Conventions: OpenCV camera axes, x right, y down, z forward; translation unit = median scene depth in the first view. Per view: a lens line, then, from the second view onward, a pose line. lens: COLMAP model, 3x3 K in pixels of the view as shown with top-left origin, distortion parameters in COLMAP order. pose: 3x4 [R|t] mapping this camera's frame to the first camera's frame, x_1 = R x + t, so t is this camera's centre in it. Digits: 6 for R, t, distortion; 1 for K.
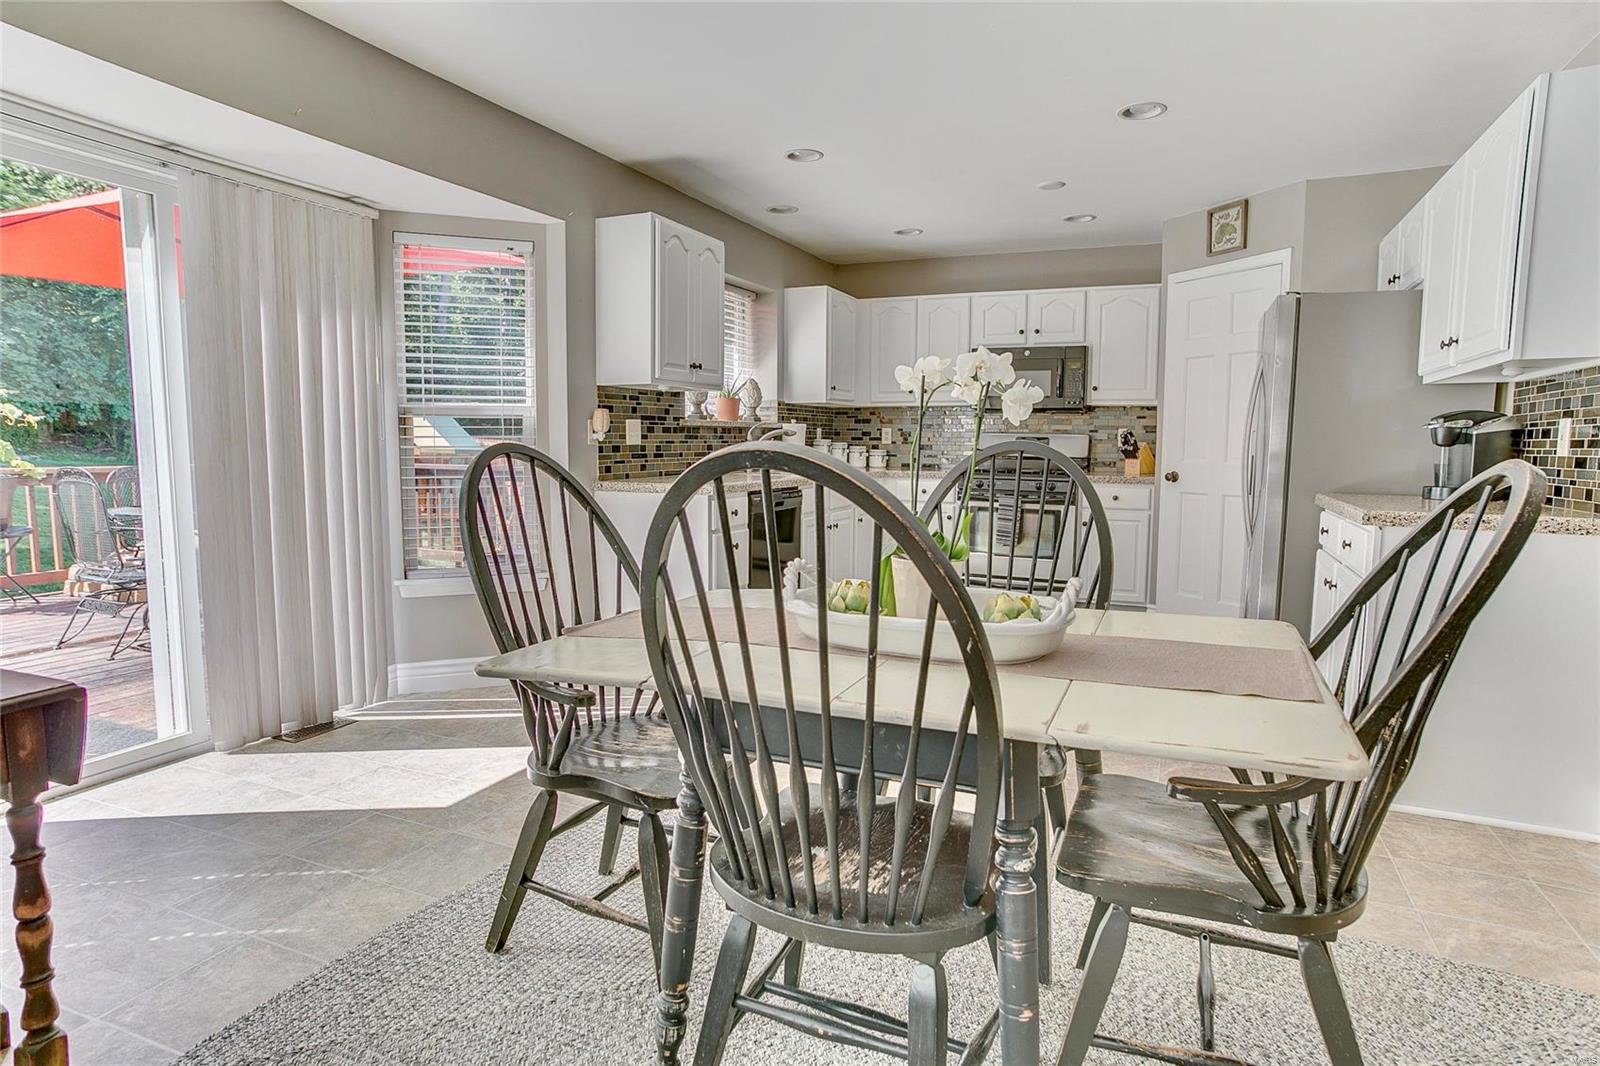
lens RADIAL K [[910.6, 0, 802.3], [0, 910.6, 533.6], [0, 0, 1]] dist [-0.032064, 0.002243]
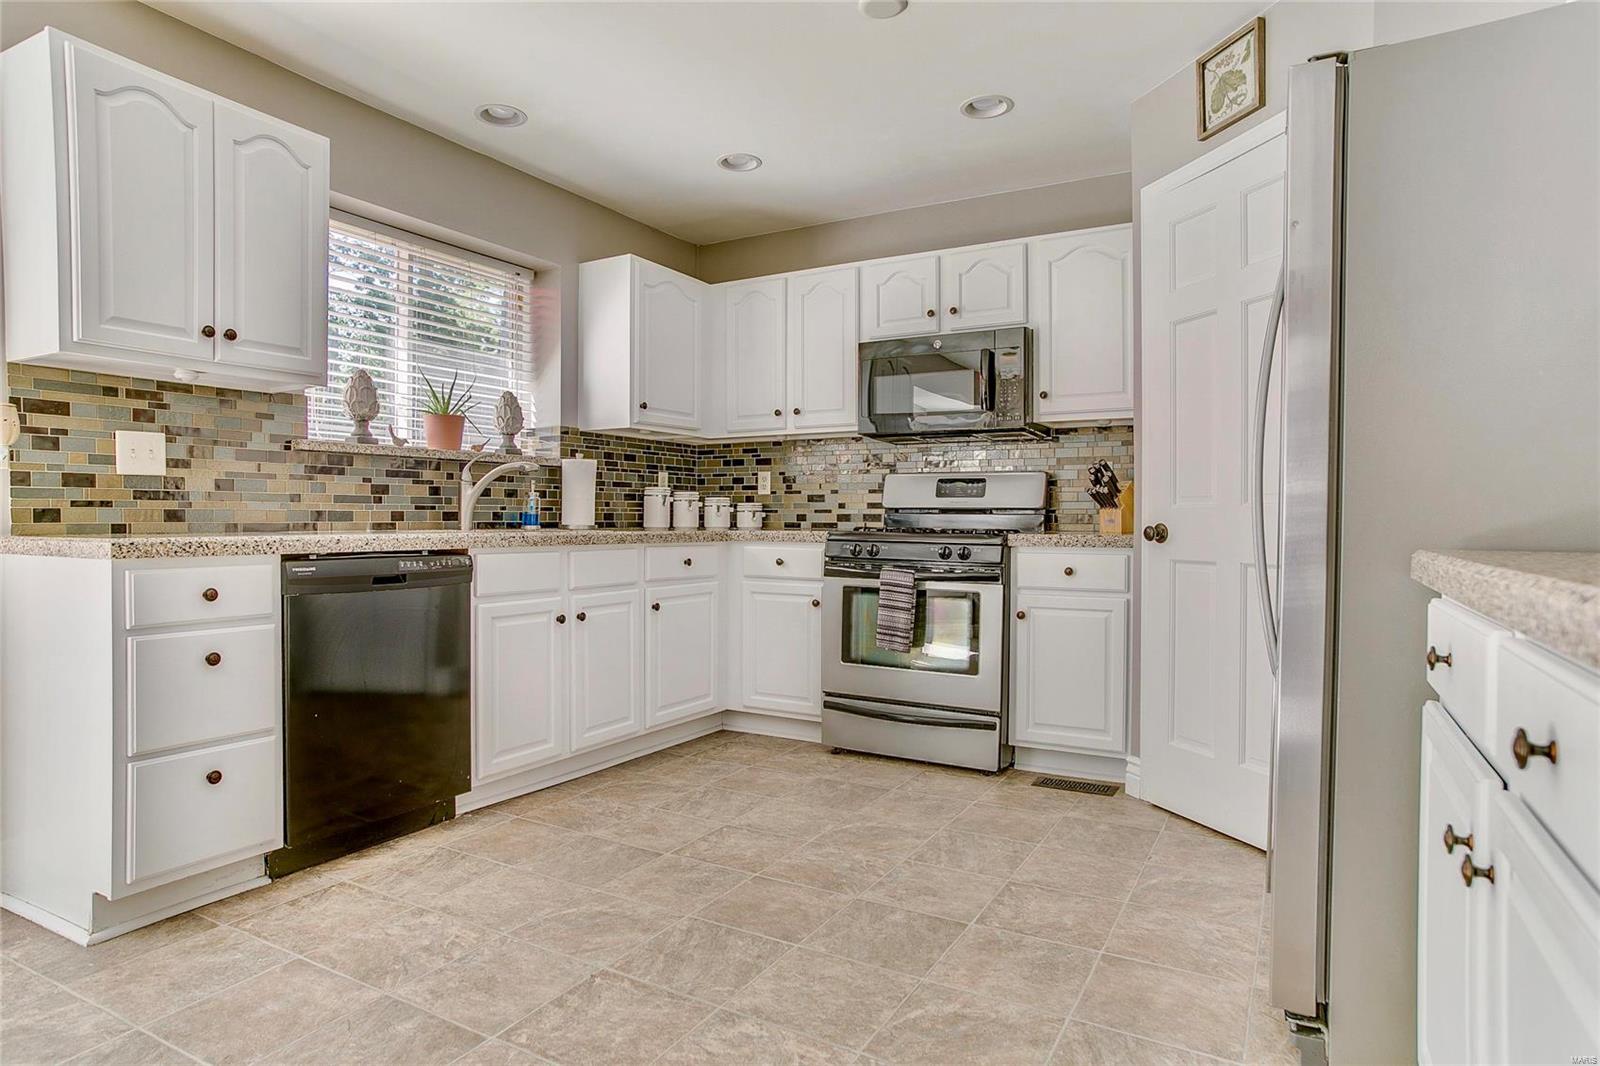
lens RADIAL K [[910.6, 0, 796.5], [0, 910.6, 531.3], [0, 0, 1]] dist [-0.032064, 0.002243]
pose [[0.993763, -0.003498, -0.111454, 0.223574], [-0.006545, 0.995955, -0.089616, -0.011115], [0.111317, 0.089787, 0.989721, 0.377446]]
